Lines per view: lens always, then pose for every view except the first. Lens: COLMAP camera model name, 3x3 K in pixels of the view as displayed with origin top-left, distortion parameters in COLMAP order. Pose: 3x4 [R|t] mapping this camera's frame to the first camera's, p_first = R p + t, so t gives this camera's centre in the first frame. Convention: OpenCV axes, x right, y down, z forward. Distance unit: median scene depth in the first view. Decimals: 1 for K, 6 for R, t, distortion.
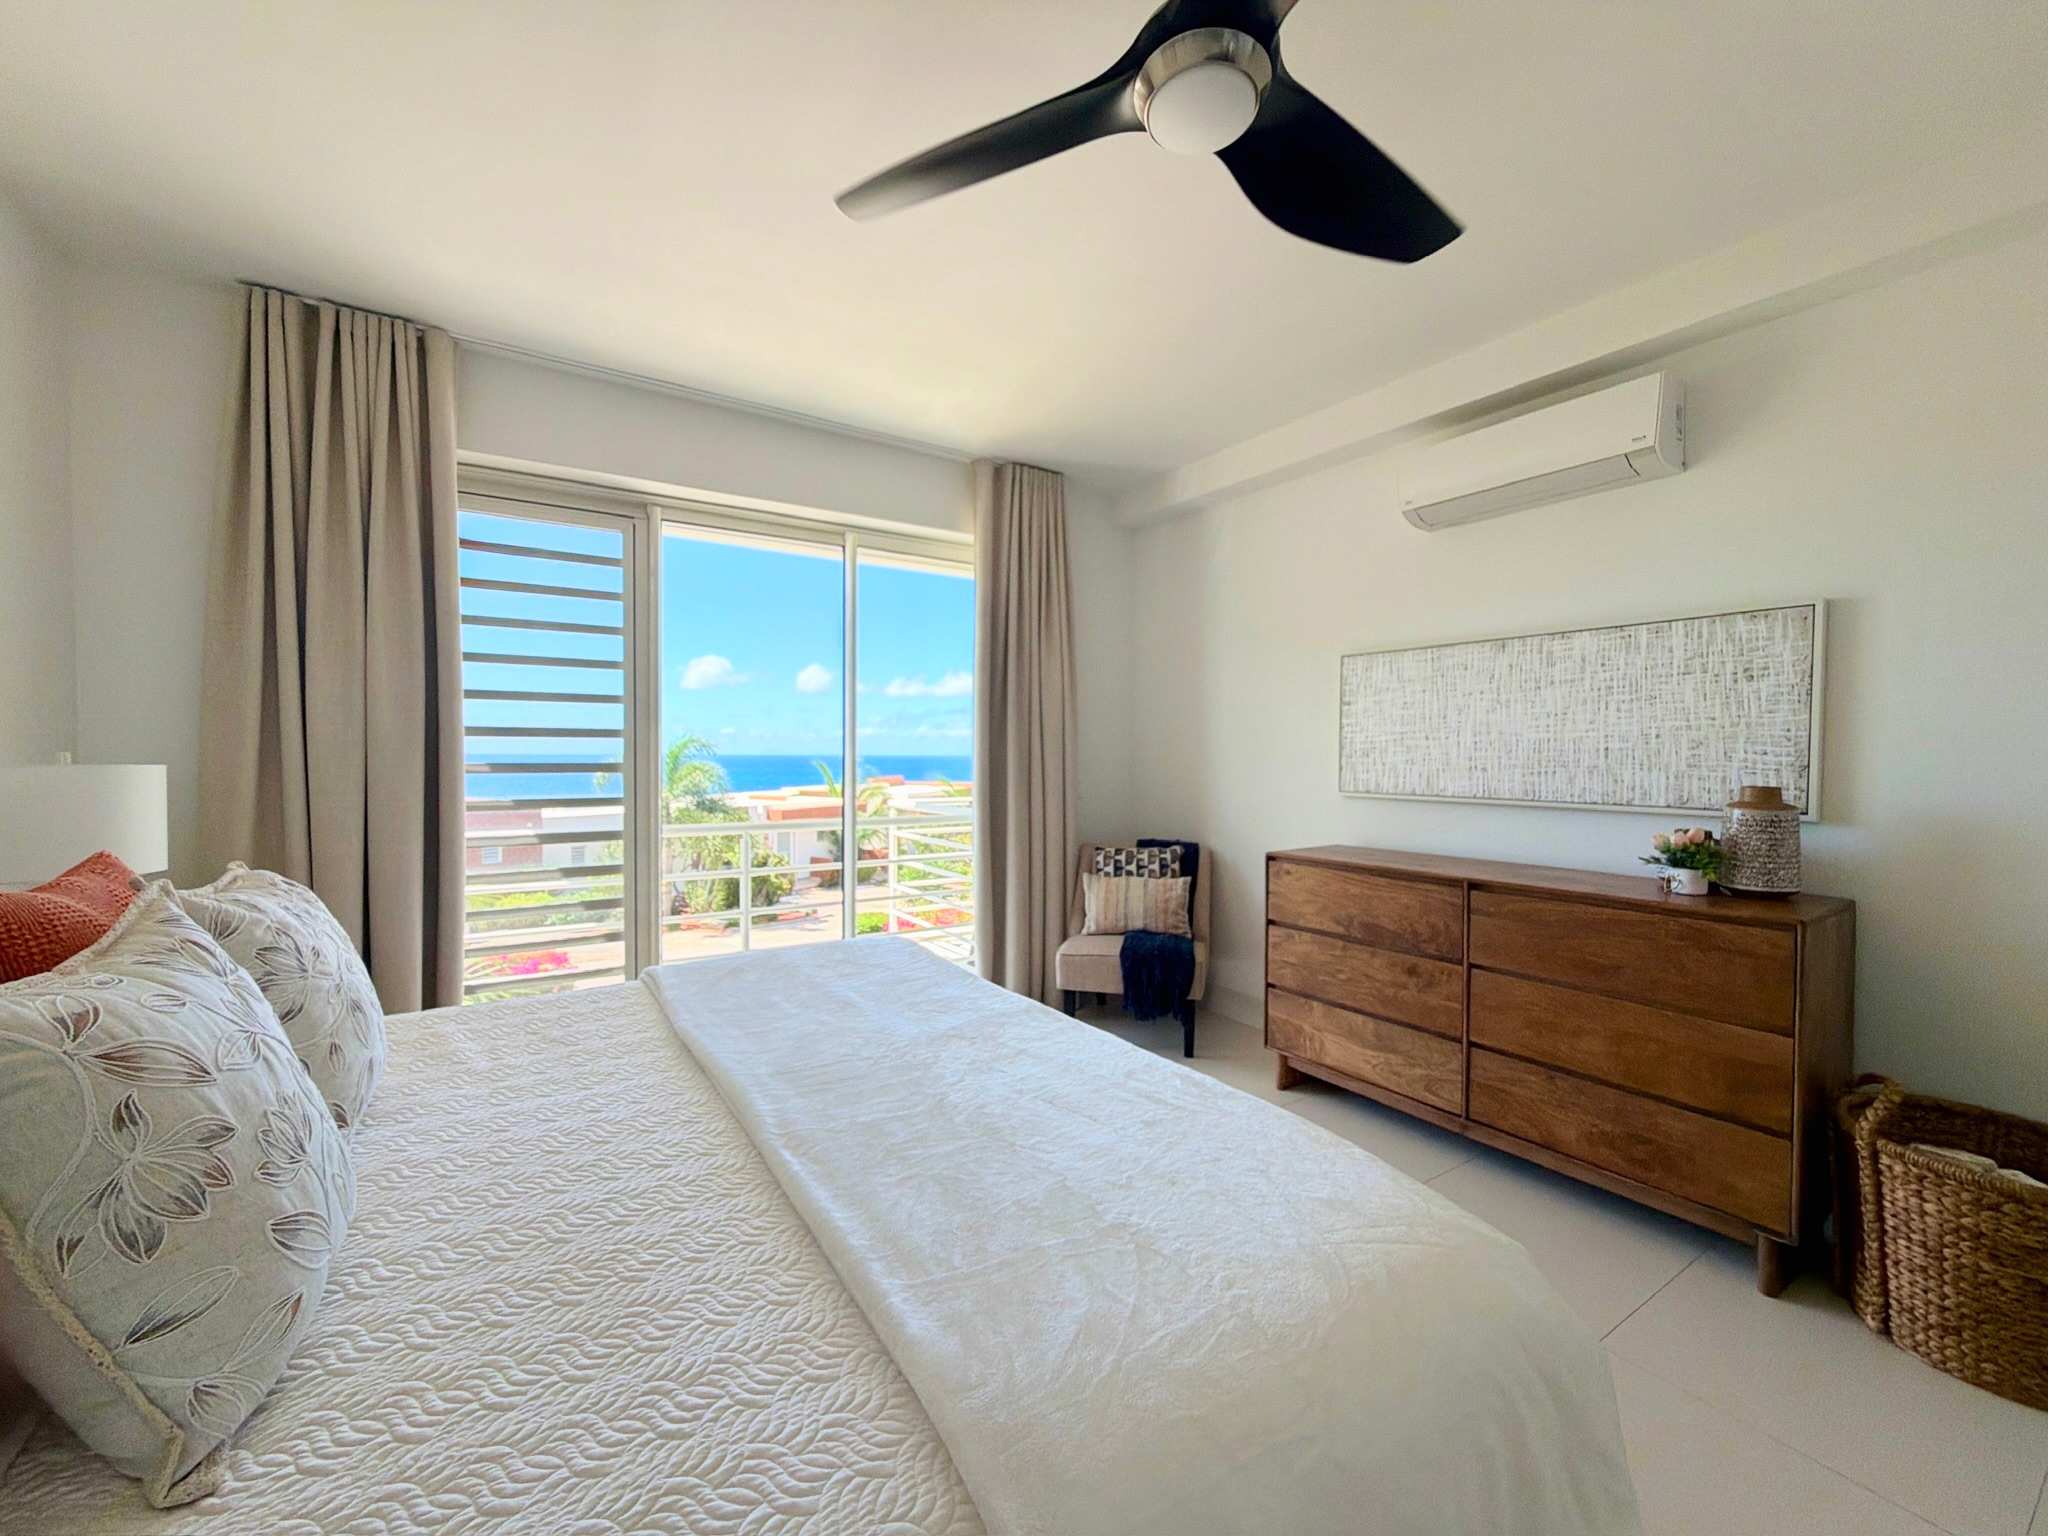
lens RADIAL K [[823.4, 0, 1029.4], [0, 823.4, 765.5], [0, 0, 1]] dist [0.006059, 0.000004]
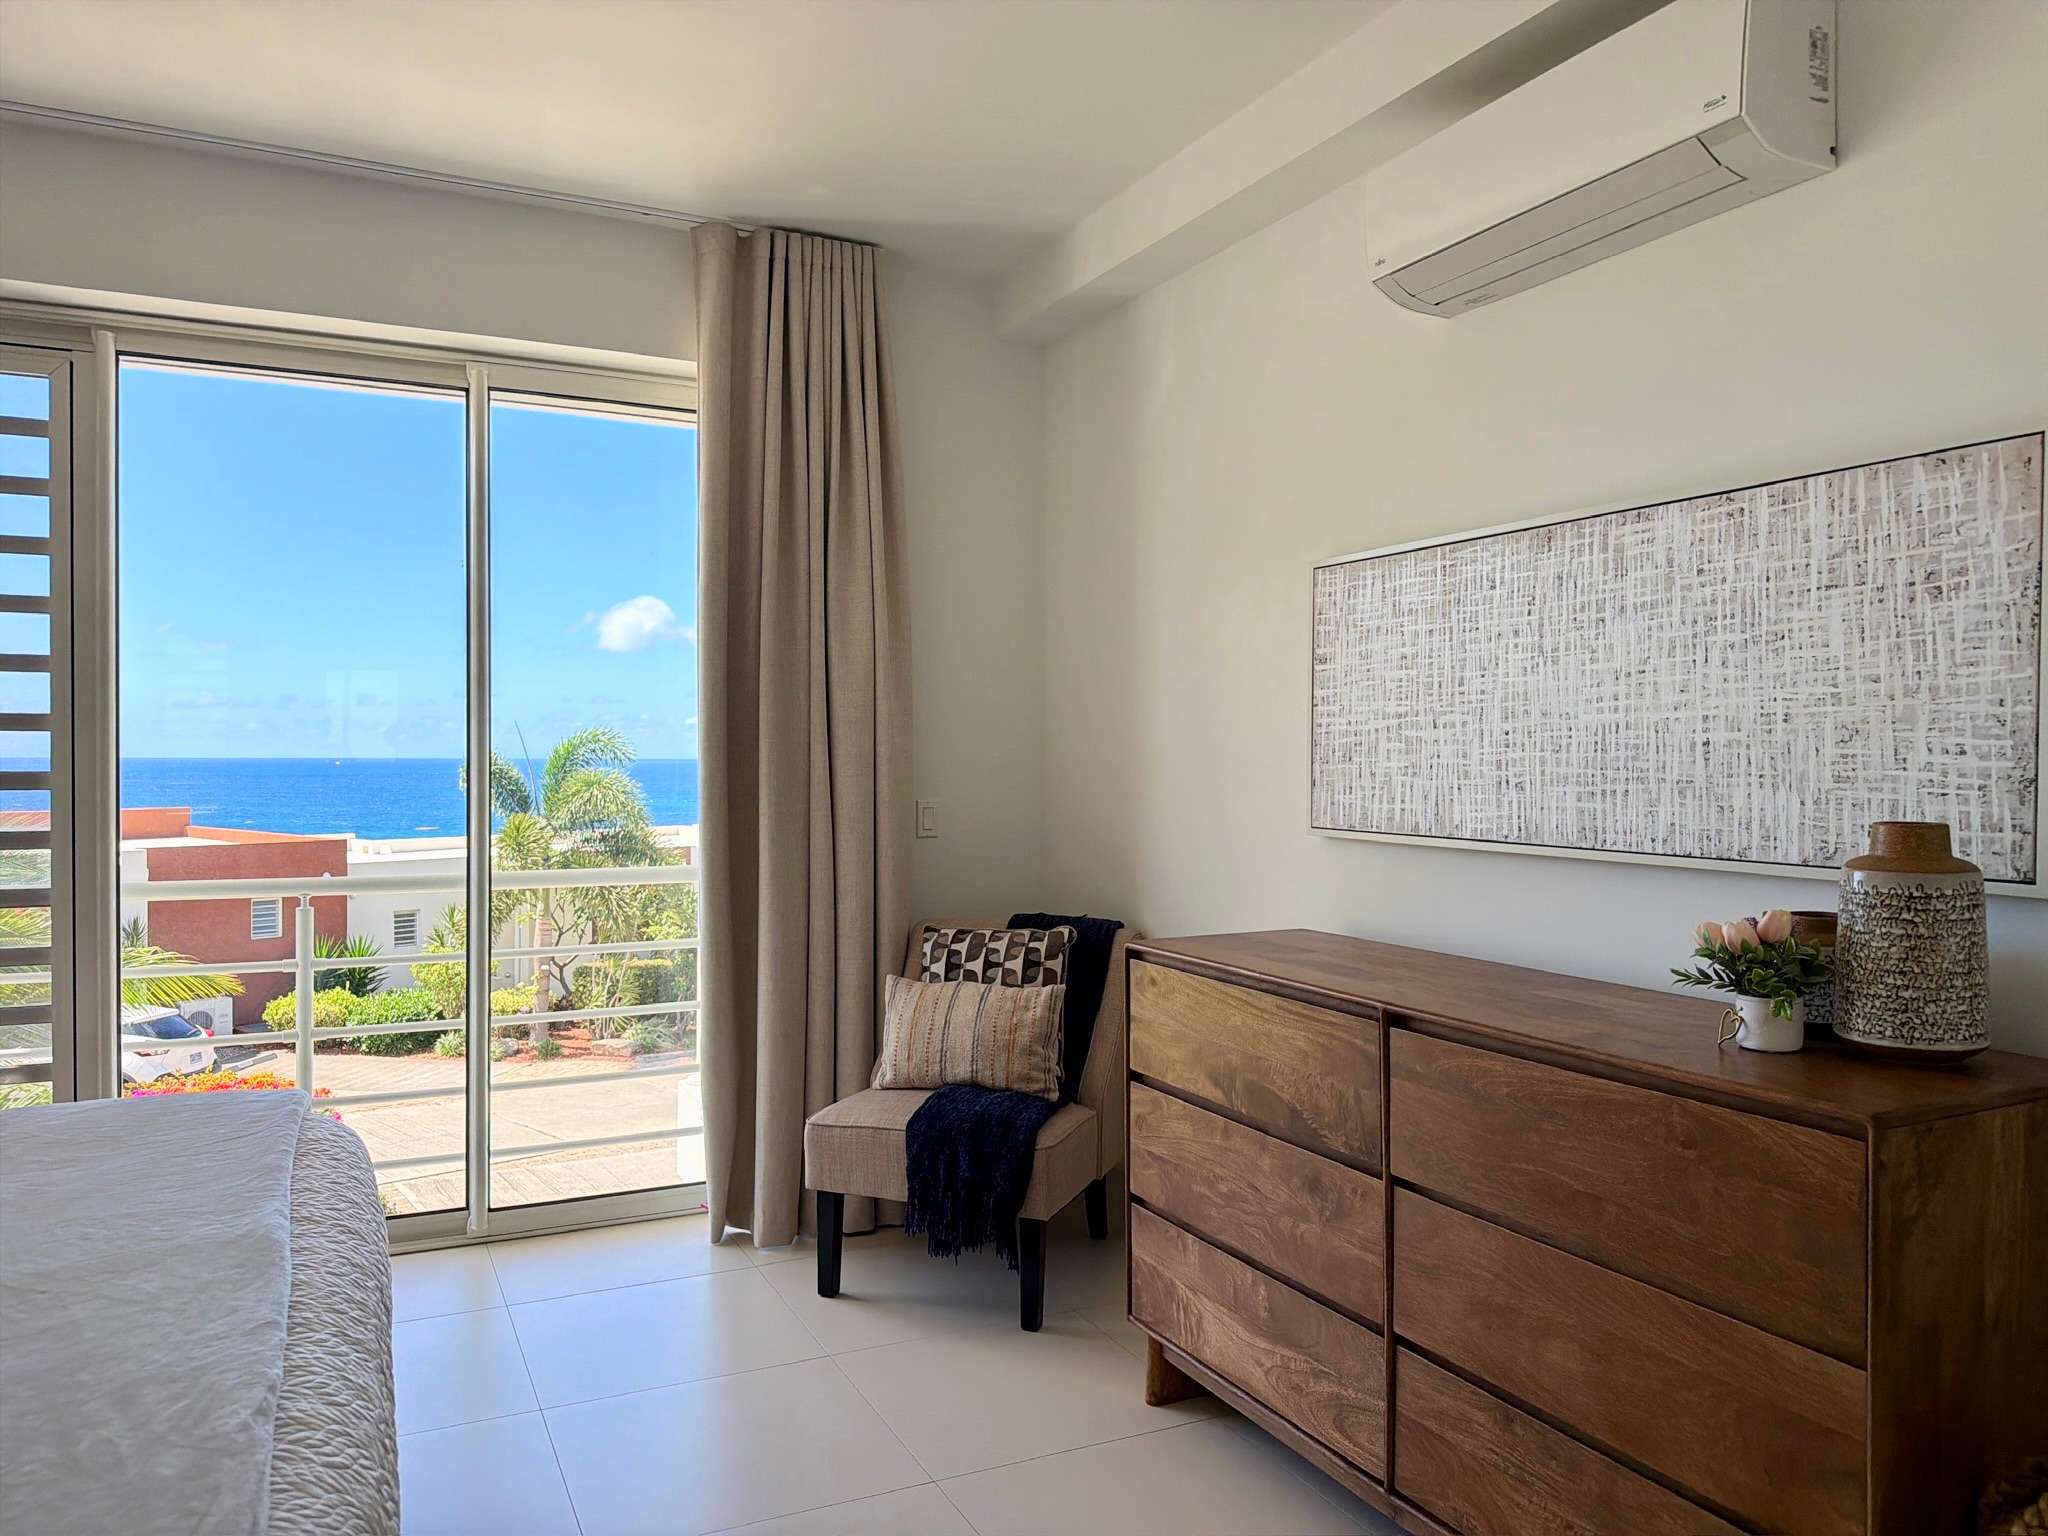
lens RADIAL K [[1448.8, 0, 1018.3], [0, 1448.8, 757.4], [0, 0, 1]] dist [0.062982, -0.050019]
pose [[0.990176, -0.001634, -0.139819, 0.358228], [-0.000214, 0.999913, -0.013201, -0.000587], [0.139828, 0.013102, 0.990089, 0.074896]]
